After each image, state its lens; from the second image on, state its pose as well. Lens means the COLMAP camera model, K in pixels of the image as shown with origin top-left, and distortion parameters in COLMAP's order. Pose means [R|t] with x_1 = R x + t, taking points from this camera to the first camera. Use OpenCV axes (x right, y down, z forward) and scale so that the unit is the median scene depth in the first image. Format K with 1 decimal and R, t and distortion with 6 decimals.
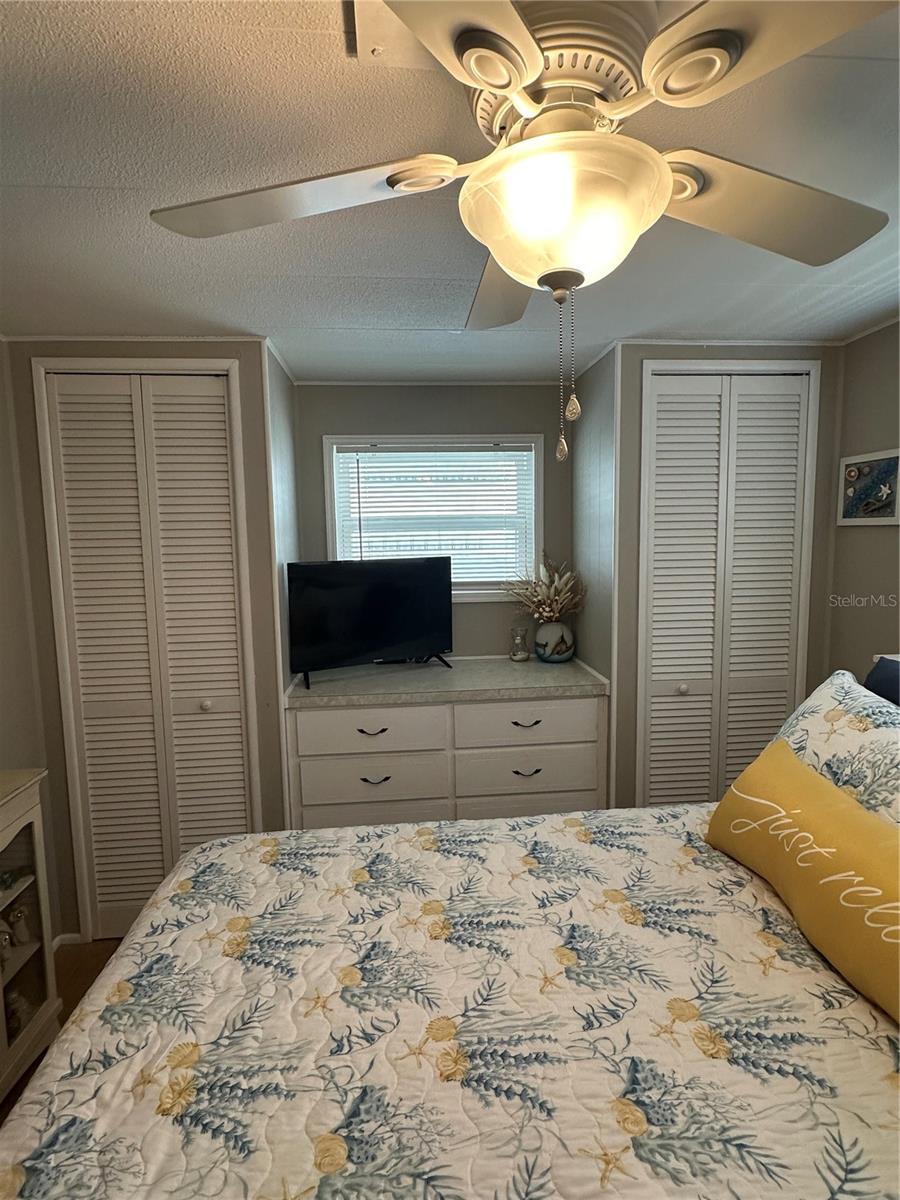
lens RADIAL K [[628.4, 0, 451.3], [0, 628.4, 599.5], [0, 0, 1]] dist [-0.004191, 0.000171]
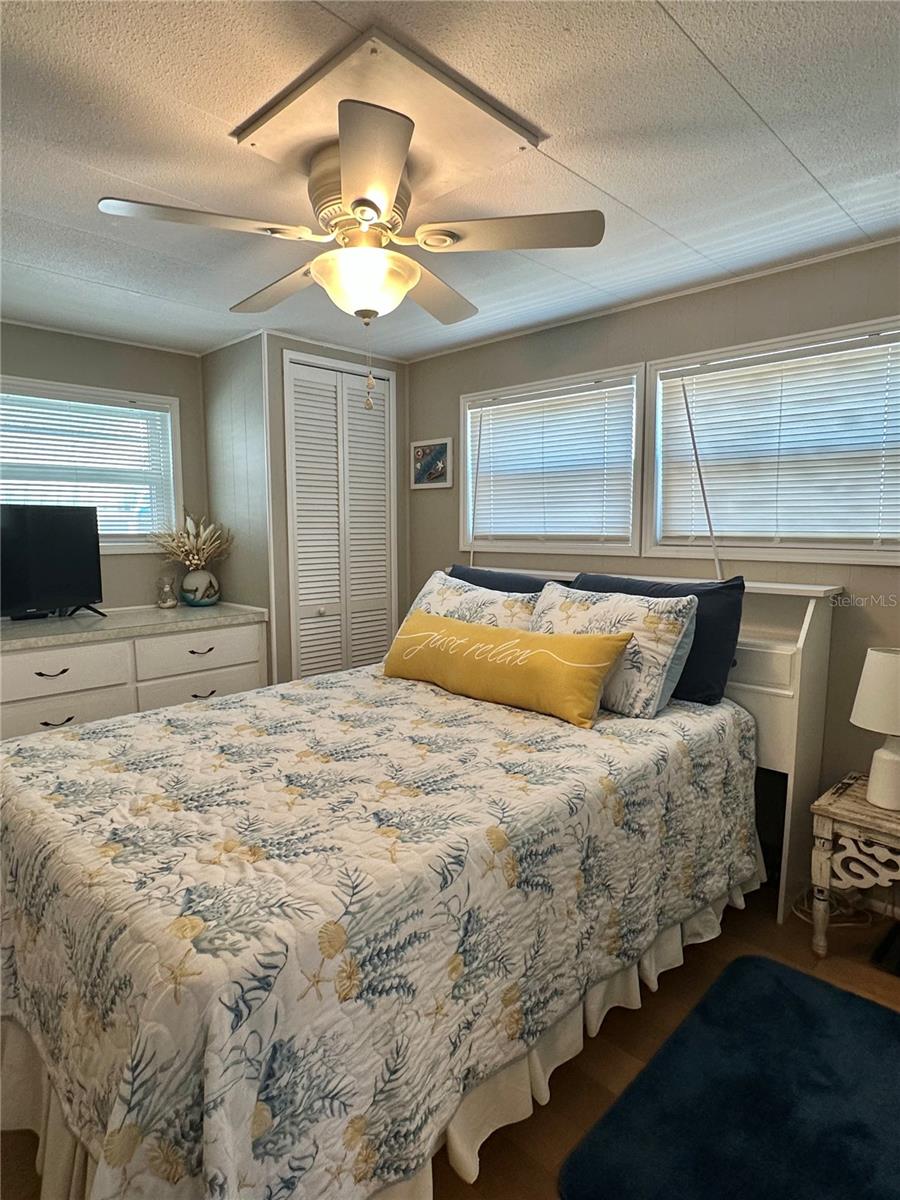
lens RADIAL K [[669.9, 0, 449.1], [0, 669.9, 600.6], [0, 0, 1]] dist [0.009065, 0.000341]
pose [[0.762079, -0.060736, 0.644629, -0.347175], [0.058986, 0.997963, 0.024294, 0.112437], [-0.644791, 0.019510, 0.764110, -0.242078]]
